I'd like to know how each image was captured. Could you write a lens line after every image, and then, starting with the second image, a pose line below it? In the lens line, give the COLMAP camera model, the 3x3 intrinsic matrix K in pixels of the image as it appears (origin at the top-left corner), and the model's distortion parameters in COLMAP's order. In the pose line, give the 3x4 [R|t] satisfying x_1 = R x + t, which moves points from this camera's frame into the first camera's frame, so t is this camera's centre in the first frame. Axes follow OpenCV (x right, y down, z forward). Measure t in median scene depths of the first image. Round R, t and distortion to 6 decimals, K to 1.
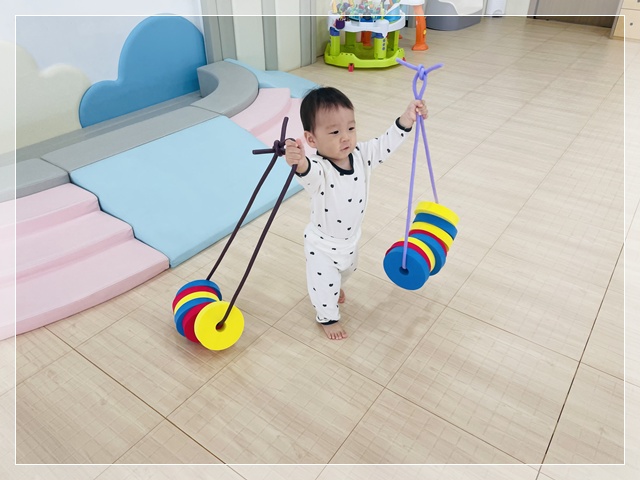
lens RADIAL K [[485.7, 0, 322.6], [0, 485.7, 236.4], [0, 0, 1]] dist [0.080987, -0.110196]
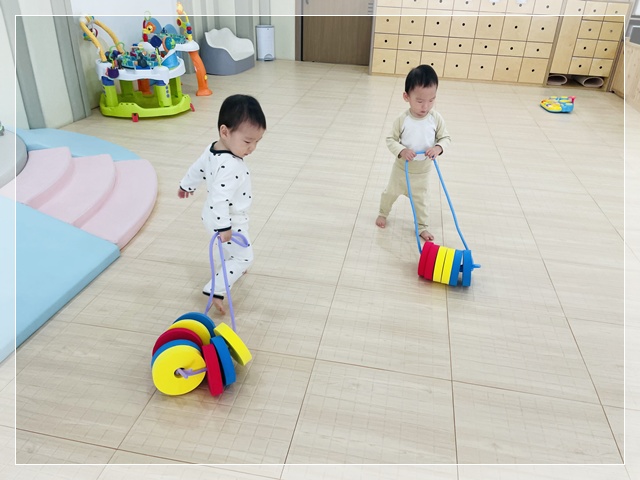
lens RADIAL K [[485.7, 0, 322.6], [0, 485.7, 236.4], [0, 0, 1]] dist [0.080987, -0.110196]
pose [[0.903770, -0.177994, 0.389254, -0.022675], [0.208558, 0.977297, -0.037340, -0.020233], [-0.373770, 0.114929, 0.920373, 0.047921]]
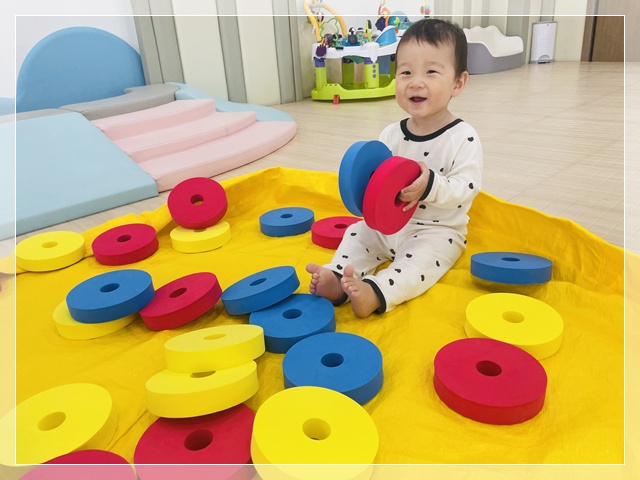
lens RADIAL K [[487.8, 0, 330.1], [0, 487.8, 232.9], [0, 0, 1]] dist [0.085349, -0.132931]
pose [[0.987914, -0.004530, -0.154937, 0.177387], [-0.025314, 0.981437, -0.190105, 0.038822], [0.152923, 0.191729, 0.969461, 0.229821]]
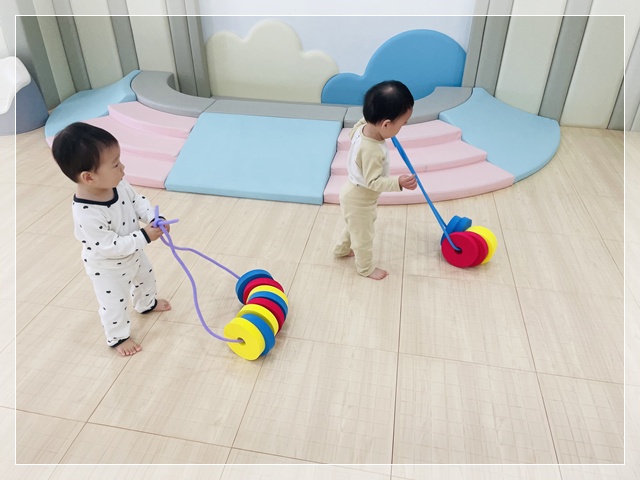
lens RADIAL K [[485.7, 0, 322.6], [0, 485.7, 236.4], [0, 0, 1]] dist [0.080987, -0.110196]
pose [[0.438022, 0.486062, -0.756228, 0.444347], [-0.498105, 0.831509, 0.245937, -0.175611], [0.748351, 0.268955, 0.606328, 0.240102]]
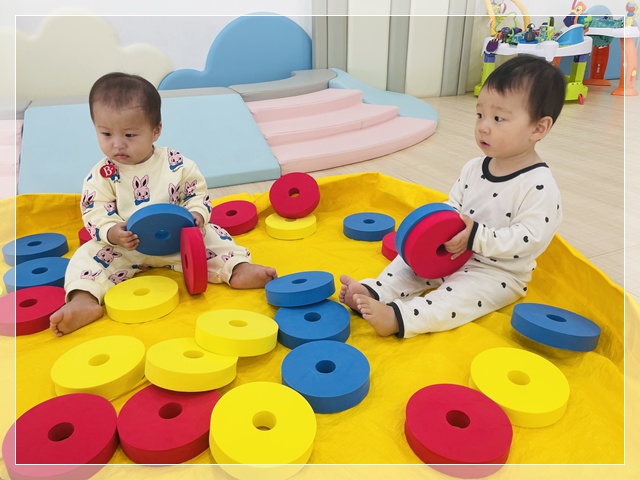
lens RADIAL K [[485.7, 0, 322.6], [0, 485.7, 236.4], [0, 0, 1]] dist [0.080987, -0.110196]
pose [[0.861571, 0.200707, -0.466275, 0.230545], [-0.271560, 0.958270, -0.089297, 0.017521], [0.428895, 0.203558, 0.880121, 0.223365]]
